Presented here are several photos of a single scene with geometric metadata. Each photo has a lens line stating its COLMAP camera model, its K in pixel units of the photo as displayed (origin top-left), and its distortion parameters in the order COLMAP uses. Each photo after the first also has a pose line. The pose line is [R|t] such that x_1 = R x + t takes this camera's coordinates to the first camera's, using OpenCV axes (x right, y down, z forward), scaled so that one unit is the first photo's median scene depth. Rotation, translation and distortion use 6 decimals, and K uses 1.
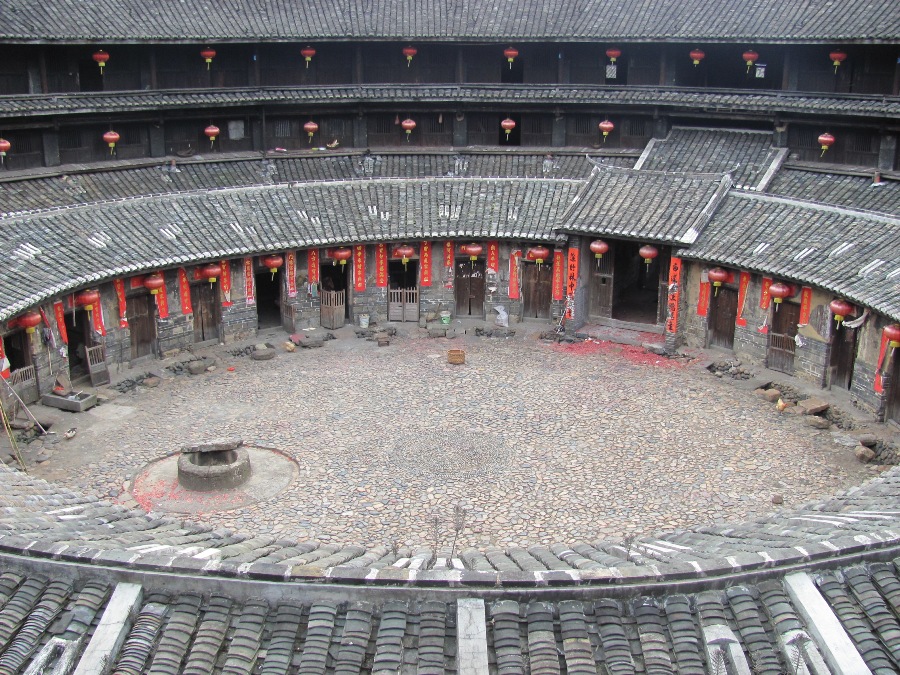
lens RADIAL K [[958.6, 0, 456.3], [0, 958.6, 335.3], [0, 0, 1]] dist [-0.218042, 0.294446]
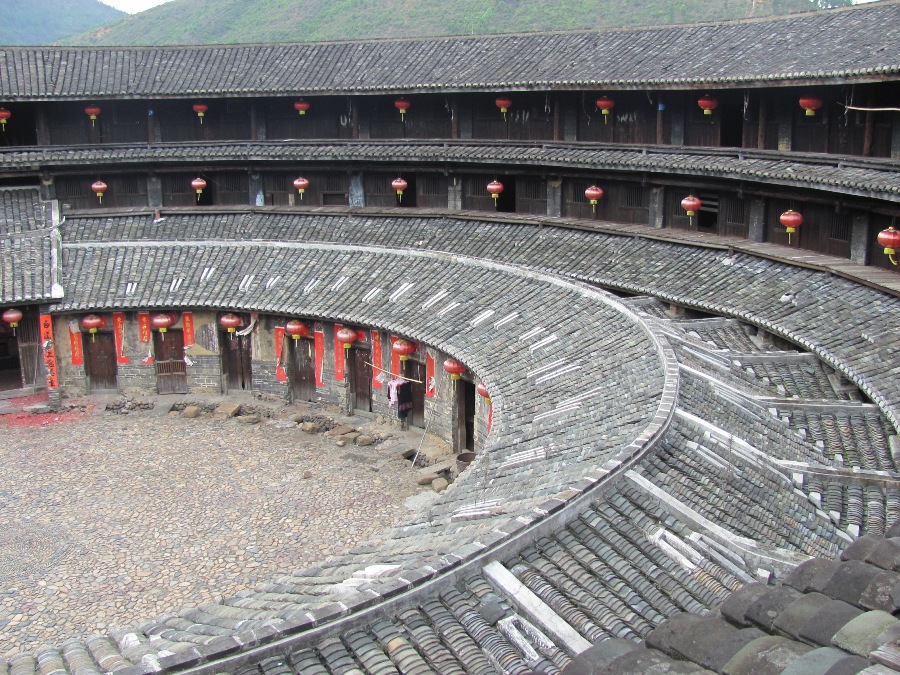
lens RADIAL K [[958.6, 0, 456.3], [0, 958.6, 335.3], [0, 0, 1]] dist [-0.218042, 0.294446]
pose [[0.540391, -0.203474, 0.816441, -0.345302], [0.245519, 0.966225, 0.078297, -0.030696], [-0.804797, 0.158141, 0.572096, 0.081711]]
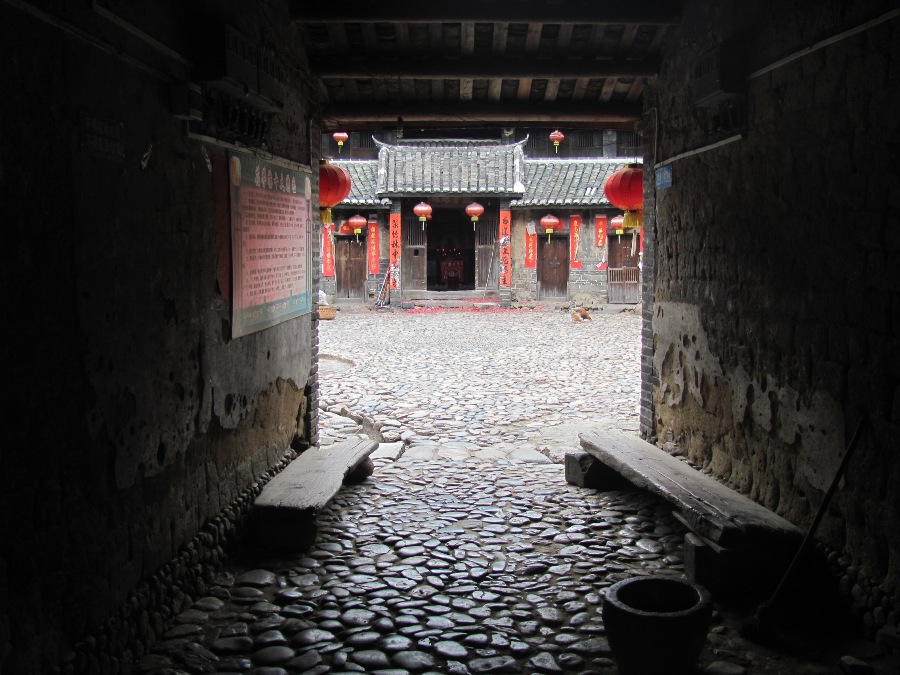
lens RADIAL K [[958.6, 0, 456.3], [0, 958.6, 335.3], [0, 0, 1]] dist [-0.218042, 0.294446]
pose [[0.841062, -0.058068, 0.537813, -0.376029], [0.156151, 0.977960, -0.138607, 0.184457], [-0.517911, 0.200557, 0.831592, 0.195091]]
